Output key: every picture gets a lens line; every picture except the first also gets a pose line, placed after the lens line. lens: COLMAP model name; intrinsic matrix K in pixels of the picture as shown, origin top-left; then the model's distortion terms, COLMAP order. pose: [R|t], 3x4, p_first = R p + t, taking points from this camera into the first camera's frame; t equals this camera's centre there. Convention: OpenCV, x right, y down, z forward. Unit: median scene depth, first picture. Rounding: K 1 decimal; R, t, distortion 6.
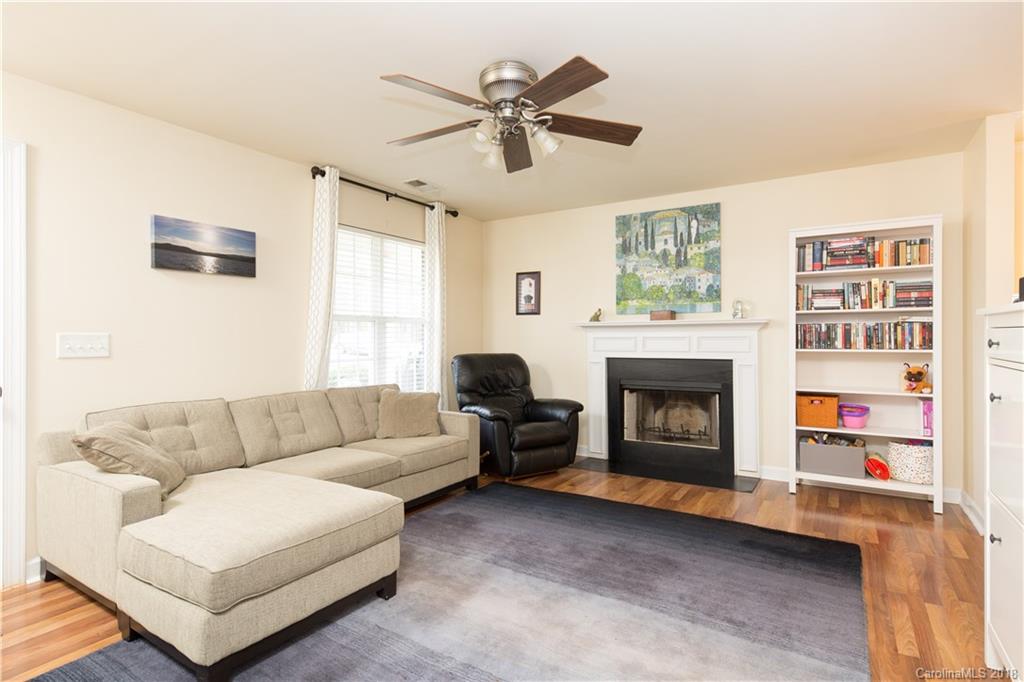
lens RADIAL K [[531.9, 0, 511.8], [0, 531.9, 334.4], [0, 0, 1]] dist [0.001999, 0.000015]
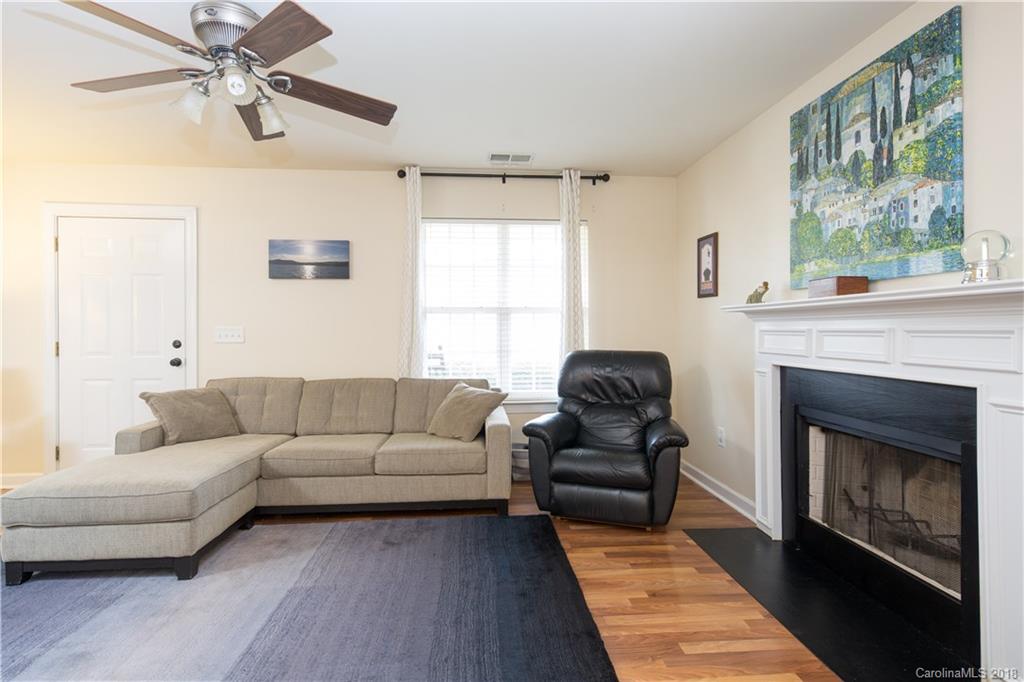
lens RADIAL K [[509.0, 0, 511.8], [0, 509.0, 329.4], [0, 0, 1]] dist [0.002463, -0.000550]
pose [[0.596186, 0.002933, -0.802841, 0.499597], [0.004204, 0.999968, 0.006775, -0.000586], [0.802836, -0.007414, 0.596154, 0.481801]]
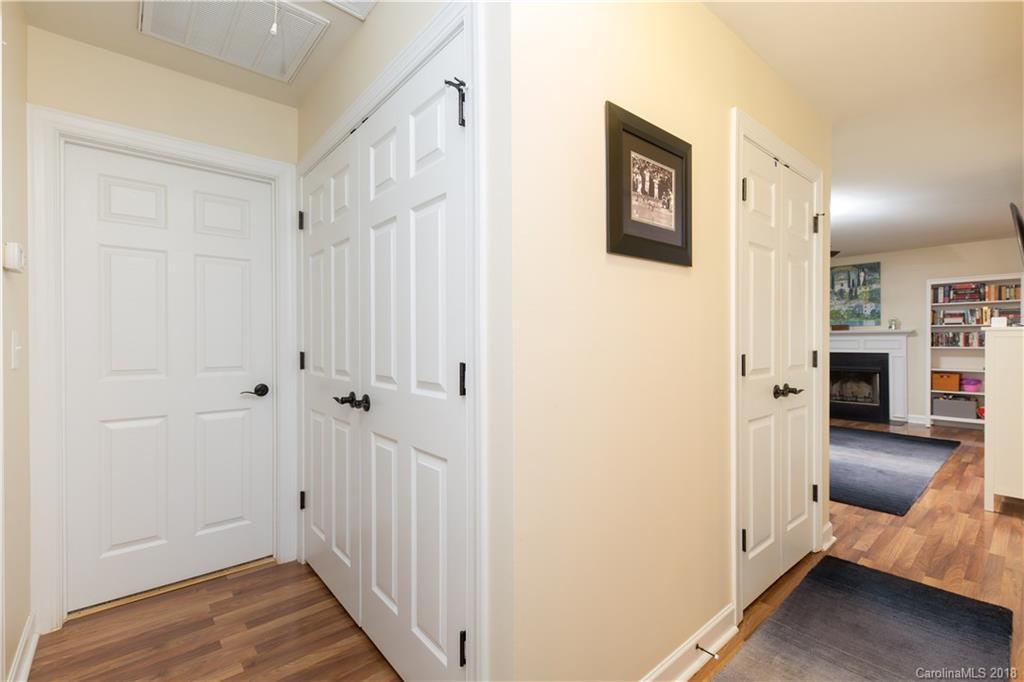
lens RADIAL K [[451.6, 0, 512.0], [0, 451.6, 341.0], [0, 0, 1]] dist [0.001814, 0.000072]
pose [[0.951464, -0.000210, -0.307759, -0.289151], [0.002468, 0.999973, 0.006948, -0.005323], [0.307749, -0.007371, 0.951439, -0.754206]]
